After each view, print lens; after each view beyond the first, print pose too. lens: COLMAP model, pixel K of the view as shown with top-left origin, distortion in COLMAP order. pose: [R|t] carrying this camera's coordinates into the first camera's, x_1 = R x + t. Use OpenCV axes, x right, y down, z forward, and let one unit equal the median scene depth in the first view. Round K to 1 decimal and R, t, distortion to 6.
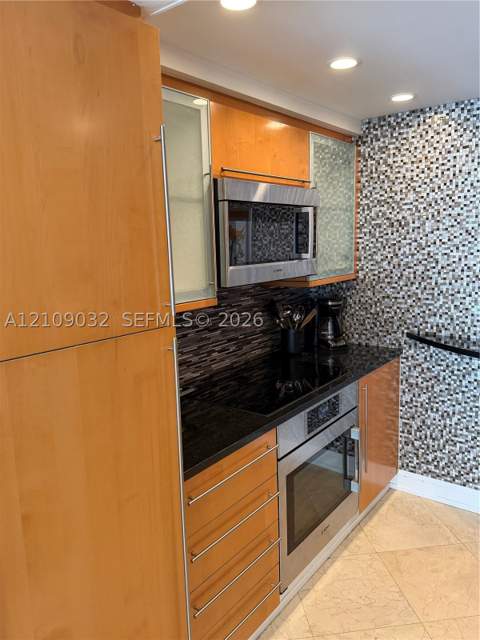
lens RADIAL K [[476.4, 0, 237.1], [0, 476.4, 318.0], [0, 0, 1]] dist [0.038220, -0.052901]
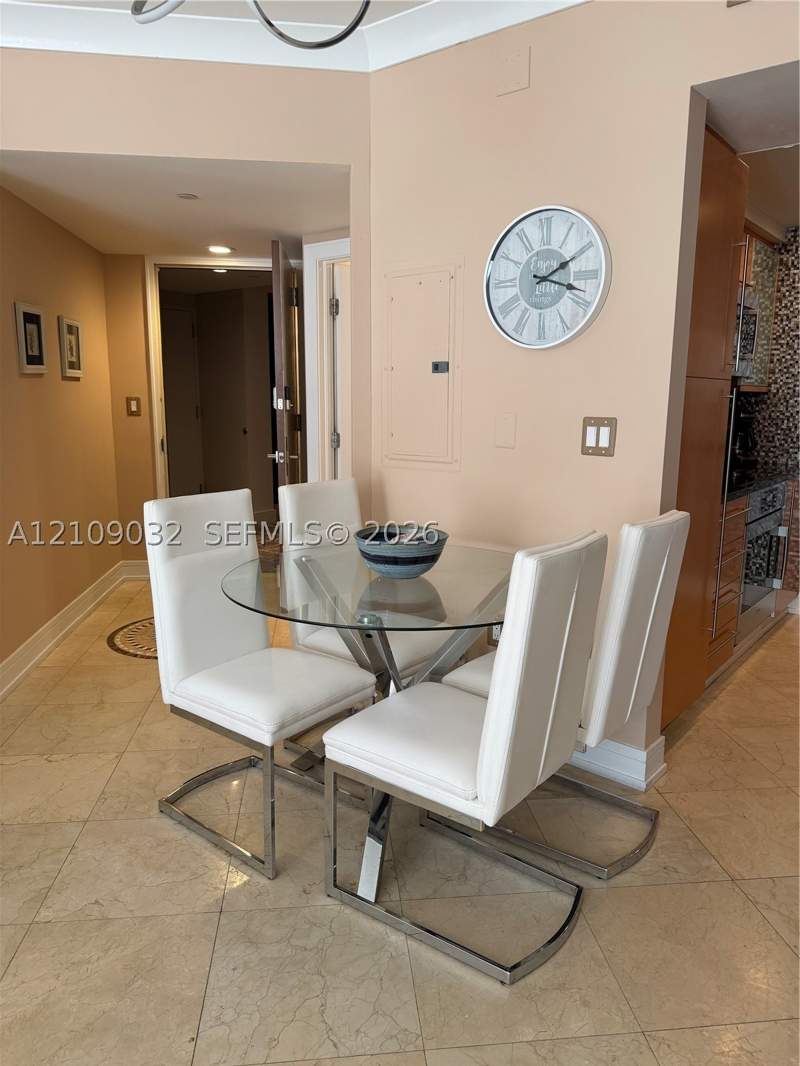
lens RADIAL K [[759.1, 0, 402.1], [0, 759.1, 536.9], [0, 0, 1]] dist [-0.003339, -0.004021]
pose [[0.998997, 0.044489, -0.005075, -0.491487], [-0.044366, 0.998769, 0.022180, 0.218383], [0.006056, -0.021932, 0.999741, -0.564632]]
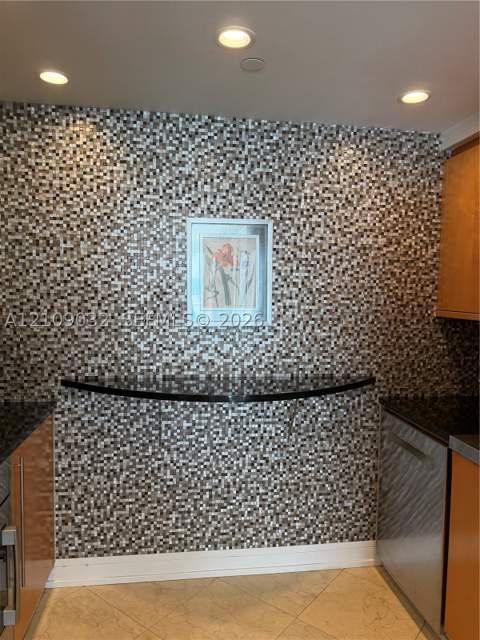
lens RADIAL K [[476.4, 0, 239.2], [0, 476.4, 321.5], [0, 0, 1]] dist [0.038220, -0.052901]
pose [[0.695442, -0.006464, 0.718554, -0.008695], [0.073120, 0.995406, -0.061813, 0.005071], [-0.714853, 0.095528, 0.692719, 0.238199]]
